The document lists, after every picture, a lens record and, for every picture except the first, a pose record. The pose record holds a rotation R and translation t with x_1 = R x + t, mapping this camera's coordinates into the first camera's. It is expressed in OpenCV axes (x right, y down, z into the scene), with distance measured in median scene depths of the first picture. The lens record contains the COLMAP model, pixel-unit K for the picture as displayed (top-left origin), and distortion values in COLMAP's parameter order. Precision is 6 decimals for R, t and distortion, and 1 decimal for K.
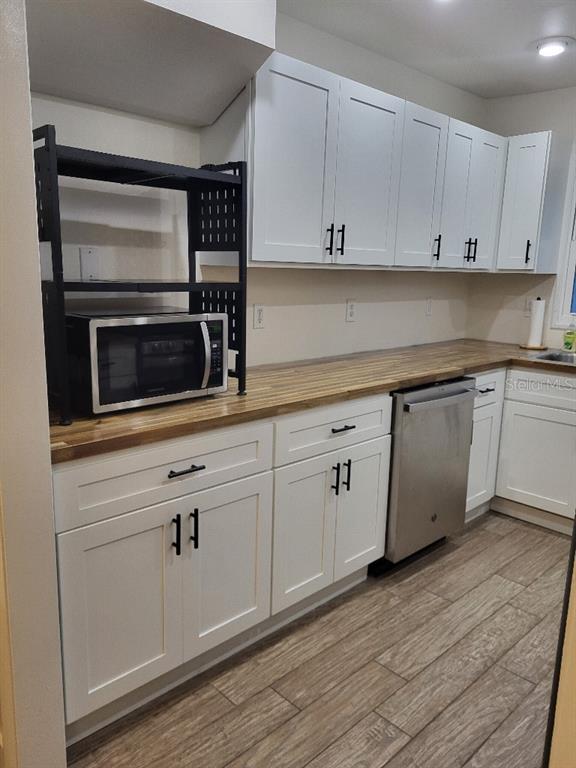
lens RADIAL K [[599.3, 0, 288.0], [0, 599.3, 384.0], [0, 0, 1]] dist [0.041672, -0.017953]
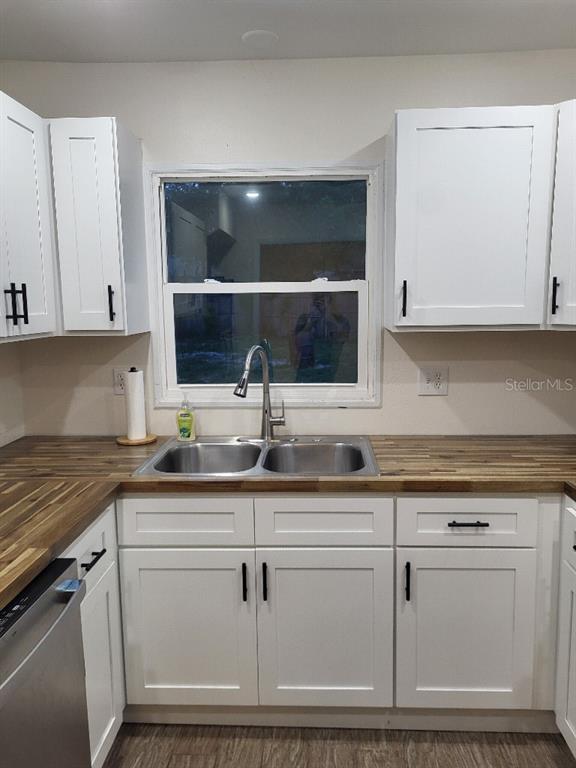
lens RADIAL K [[568.4, 0, 292.0], [0, 568.4, 381.3], [0, 0, 1]] dist [0.026102, -0.003619]
pose [[0.724778, -0.131265, 0.676363, 0.145309], [0.160045, 0.986906, 0.020033, -0.147024], [-0.670137, 0.093729, 0.736296, 0.539659]]
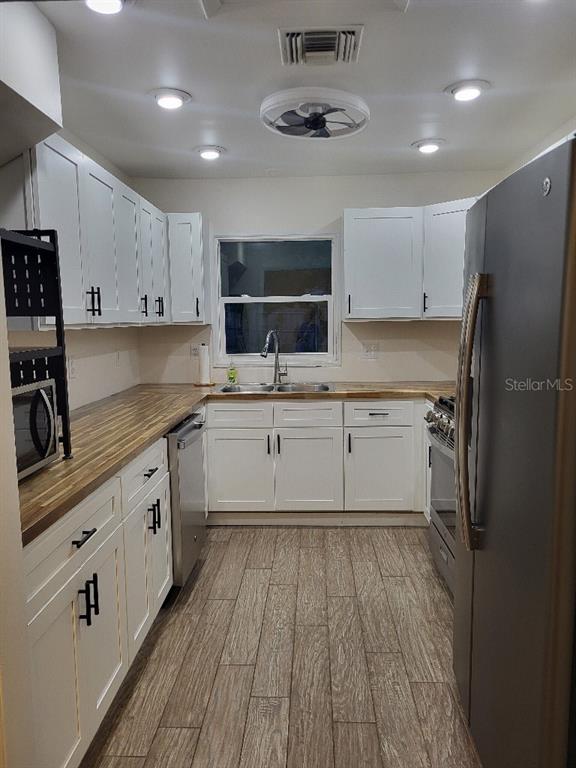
lens RADIAL K [[599.3, 0, 288.0], [0, 599.3, 384.0], [0, 0, 1]] dist [0.041672, -0.017953]
pose [[0.719869, -0.110891, 0.685195, -0.395060], [0.163103, 0.986540, -0.011696, -0.026367], [-0.674675, 0.120178, 0.728266, 0.012908]]
